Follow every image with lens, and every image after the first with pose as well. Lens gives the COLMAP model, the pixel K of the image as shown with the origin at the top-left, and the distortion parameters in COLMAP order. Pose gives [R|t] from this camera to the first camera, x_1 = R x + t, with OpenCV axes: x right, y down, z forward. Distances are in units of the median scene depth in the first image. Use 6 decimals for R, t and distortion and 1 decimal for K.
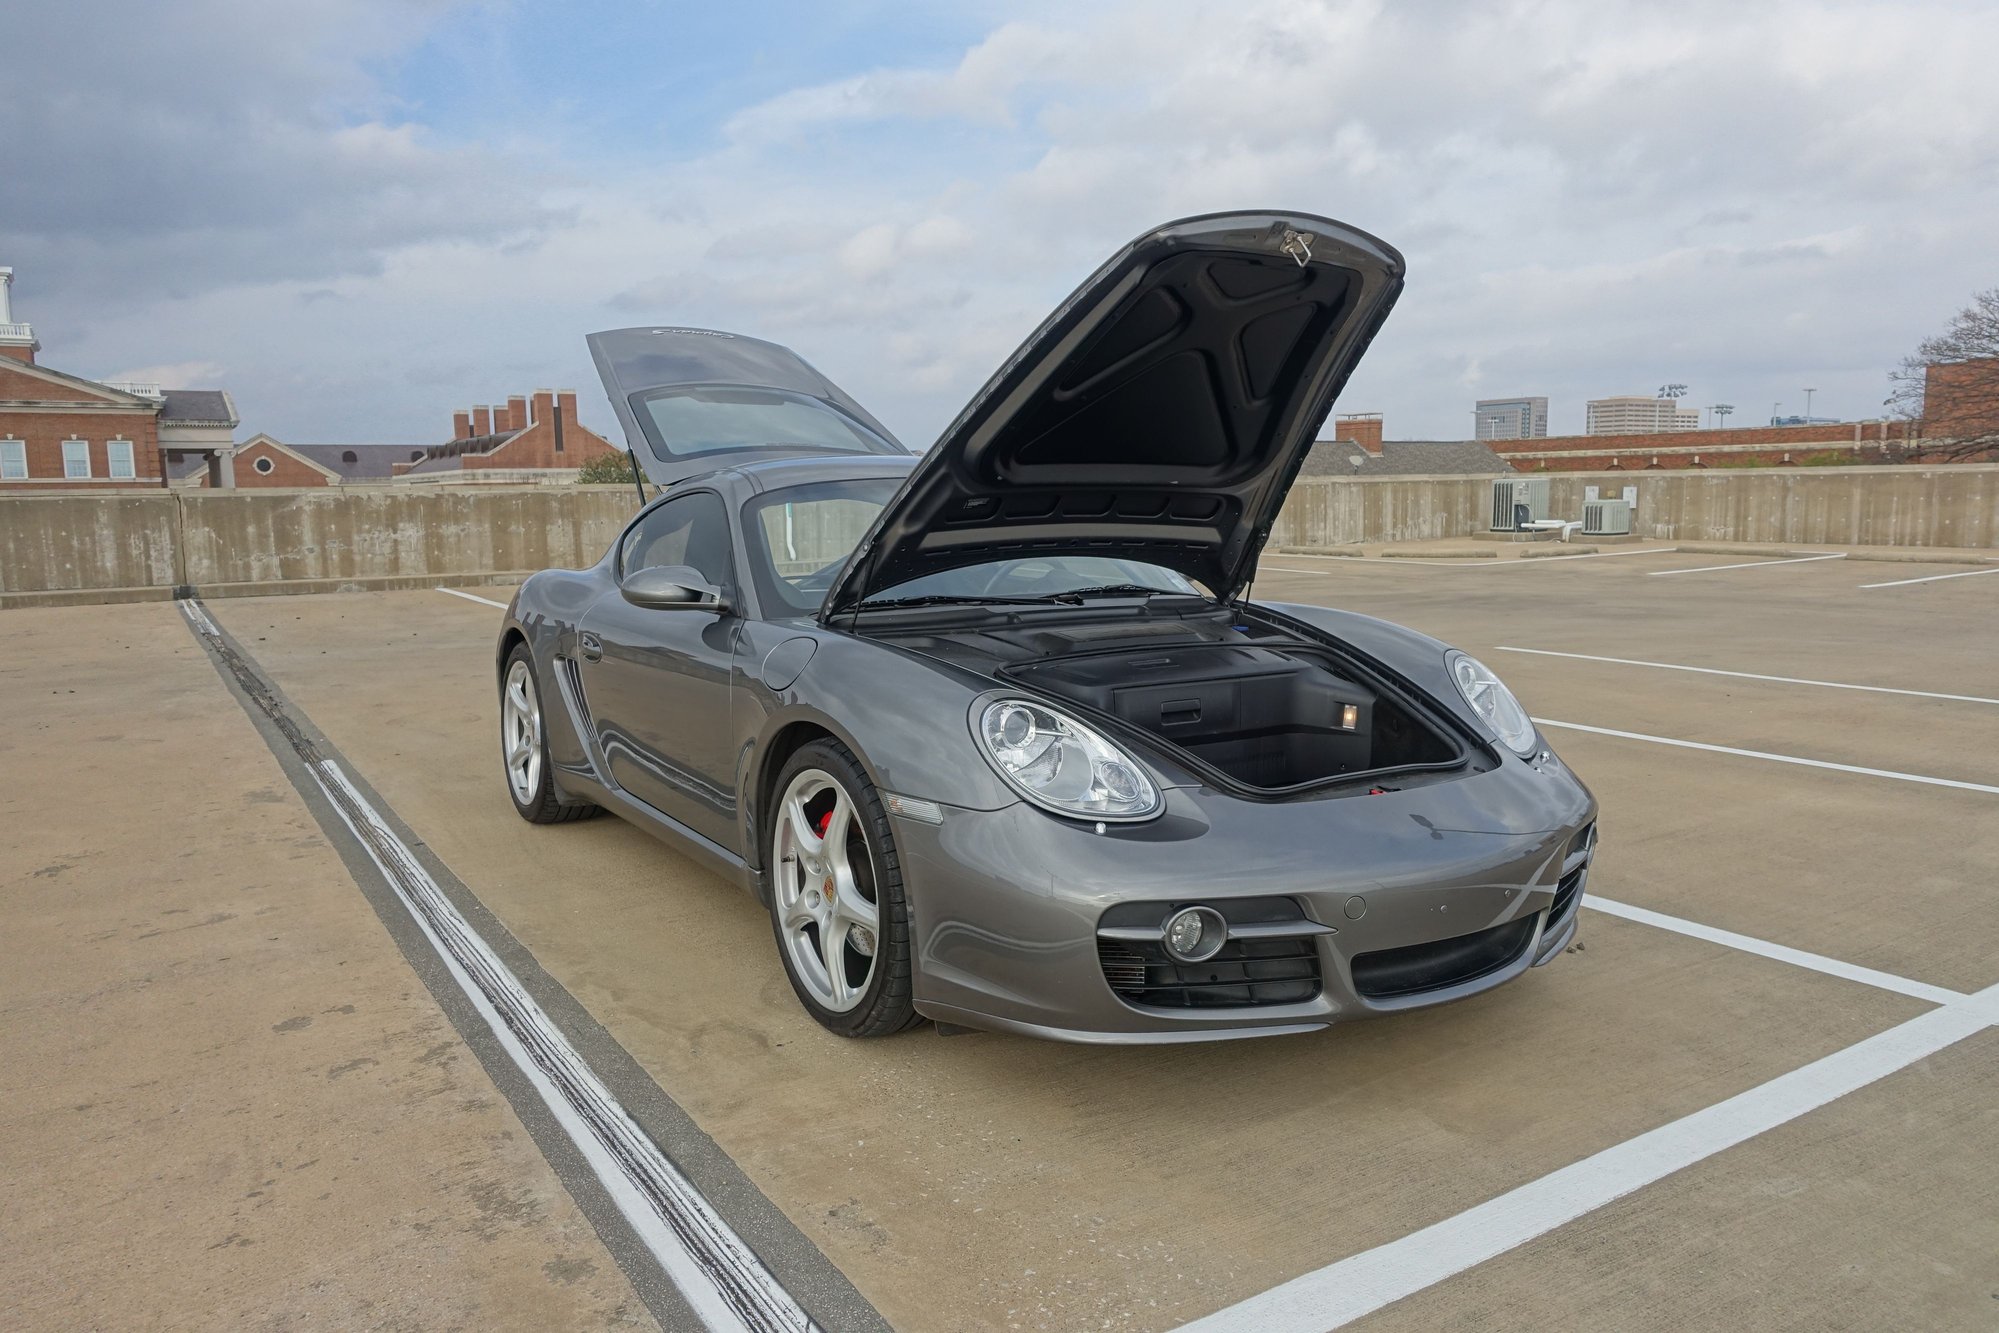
lens RADIAL K [[1370.7, 0, 1010.3], [0, 1370.7, 662.9], [0, 0, 1]] dist [0.002741, -0.003592]
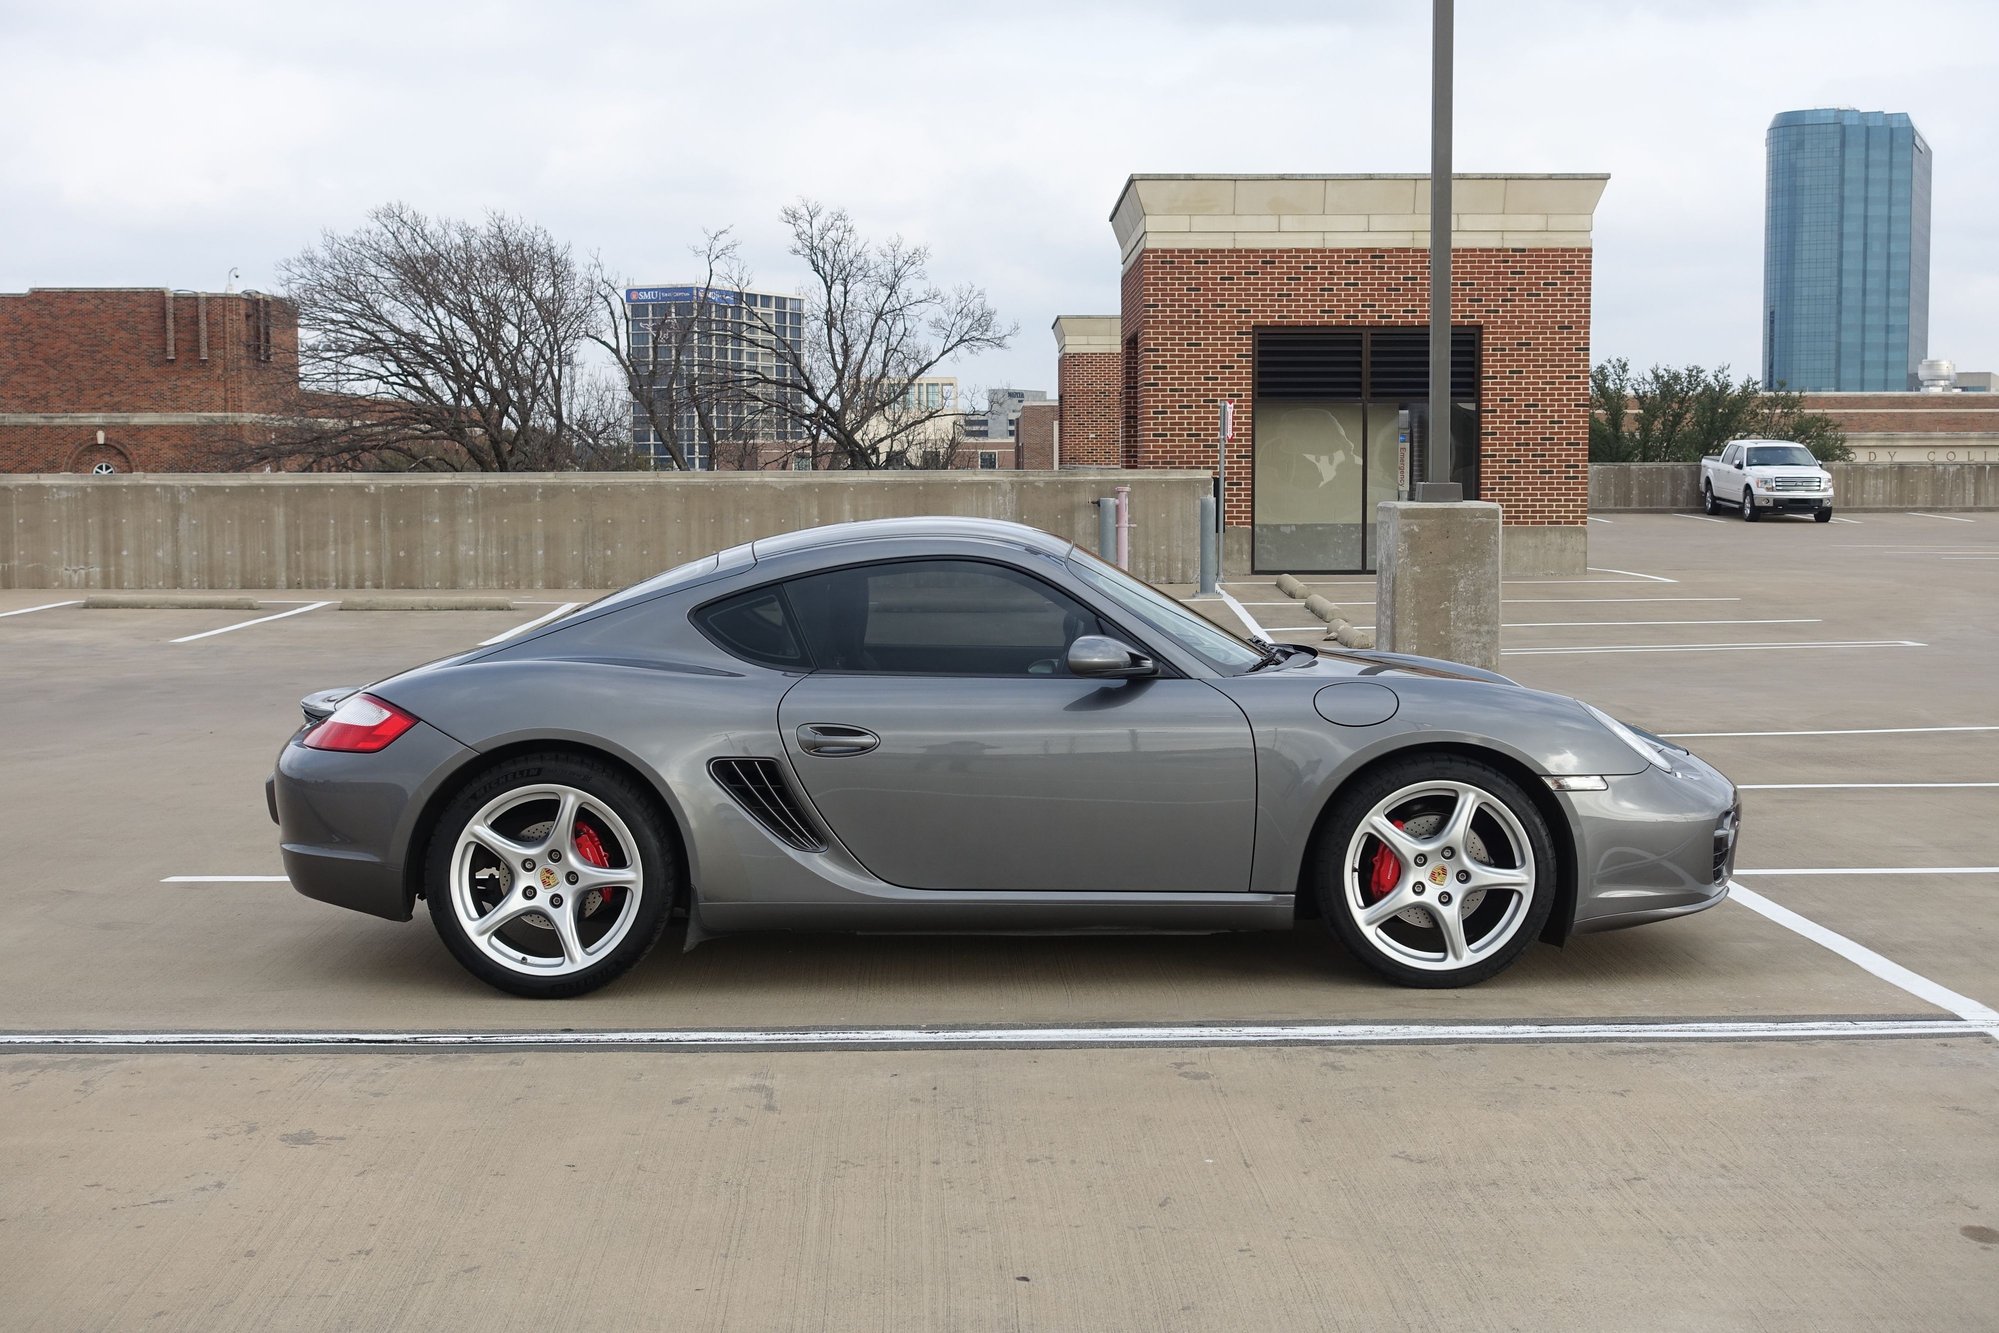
lens RADIAL K [[2611.2, 0, 1005.7], [0, 2611.2, 665.2], [0, 0, 1]] dist [-0.000848, -0.047361]
pose [[0.539404, -0.050553, 0.840528, -0.264231], [0.100275, 0.994950, -0.004511, -0.006334], [-0.836055, 0.086717, 0.541749, 0.001377]]
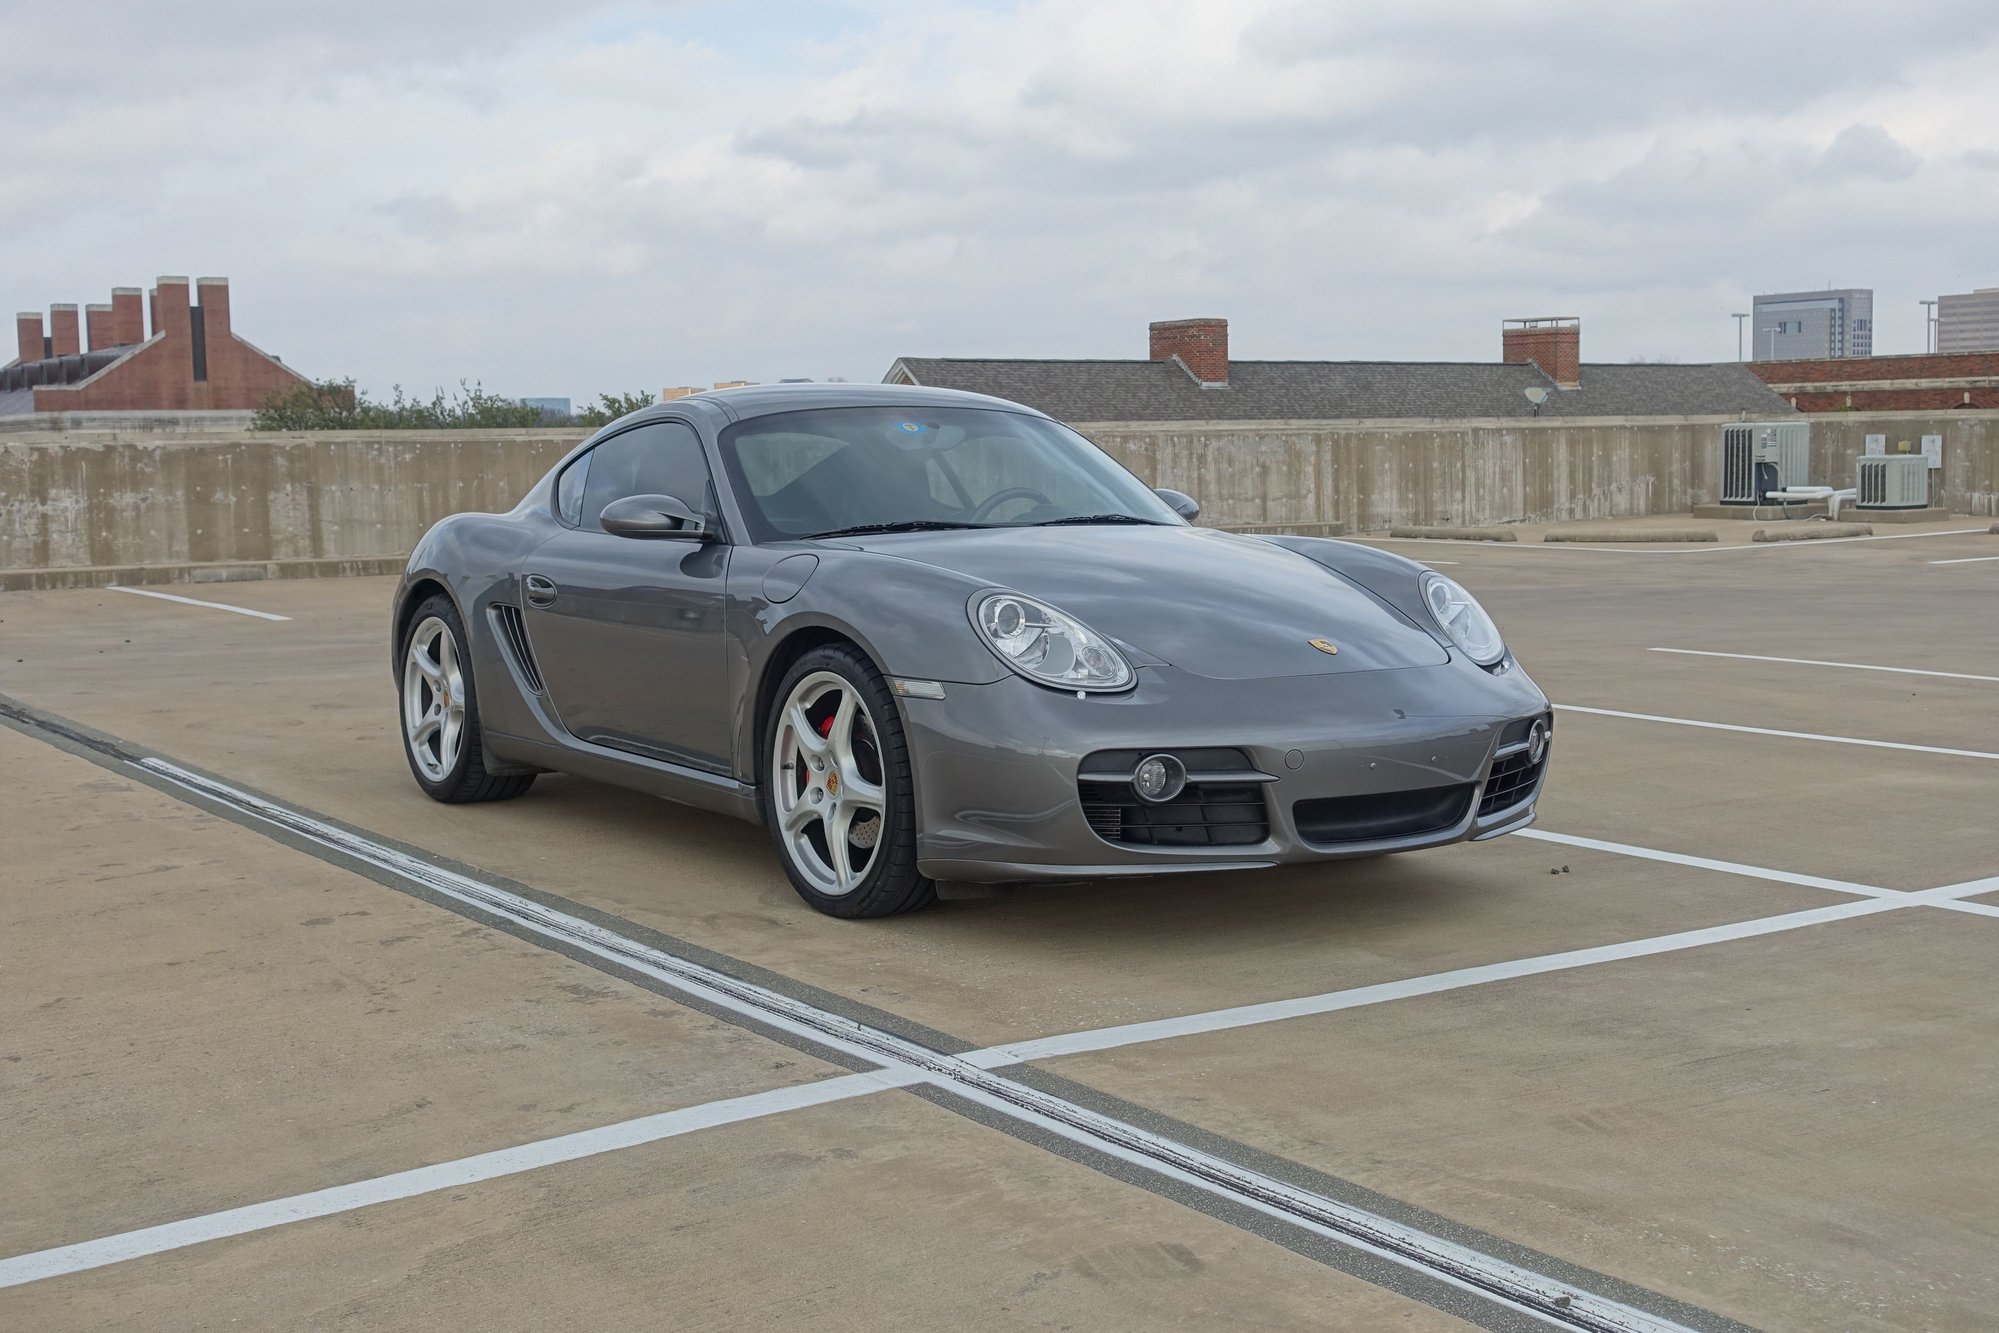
lens RADIAL K [[2351.0, 0, 1024.9], [0, 2351.0, 666.8], [0, 0, 1]] dist [-0.012577, -0.016742]
pose [[0.999680, -0.003445, 0.025059, -0.003076], [0.004241, 0.999485, -0.031816, 0.014903], [-0.024936, 0.031912, 0.999180, -0.095111]]
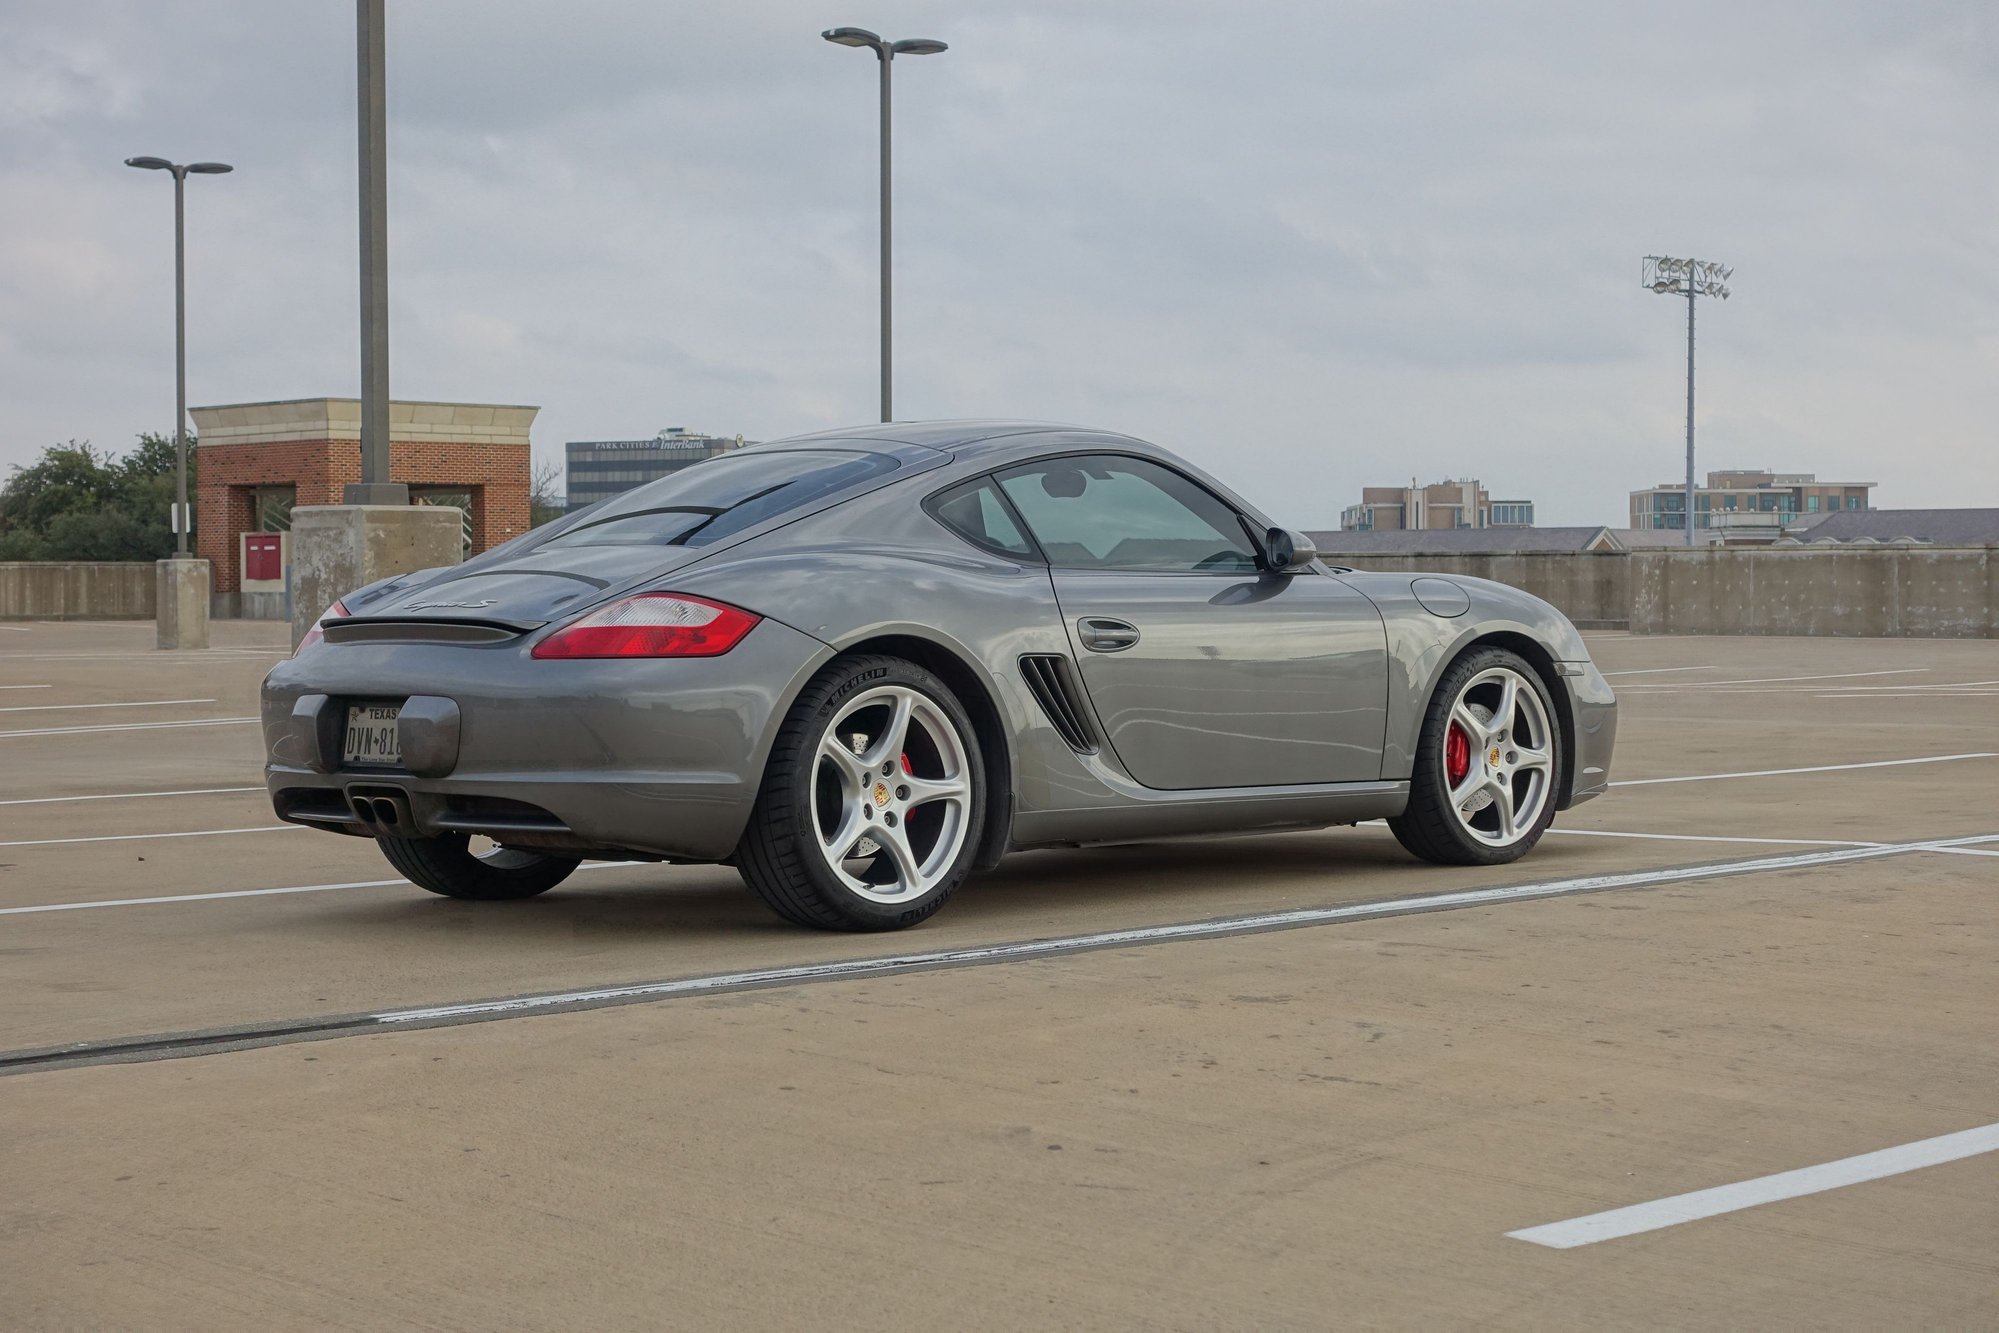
lens RADIAL K [[3296.1, 0, 999.5], [0, 3296.1, 666.5], [0, 0, 1]] dist [-0.015799, -0.047237]
pose [[-0.192629, -0.008267, 0.981237, -0.360028], [0.128698, 0.991114, 0.033616, -0.010627], [-0.972796, 0.132758, -0.189853, 0.232387]]
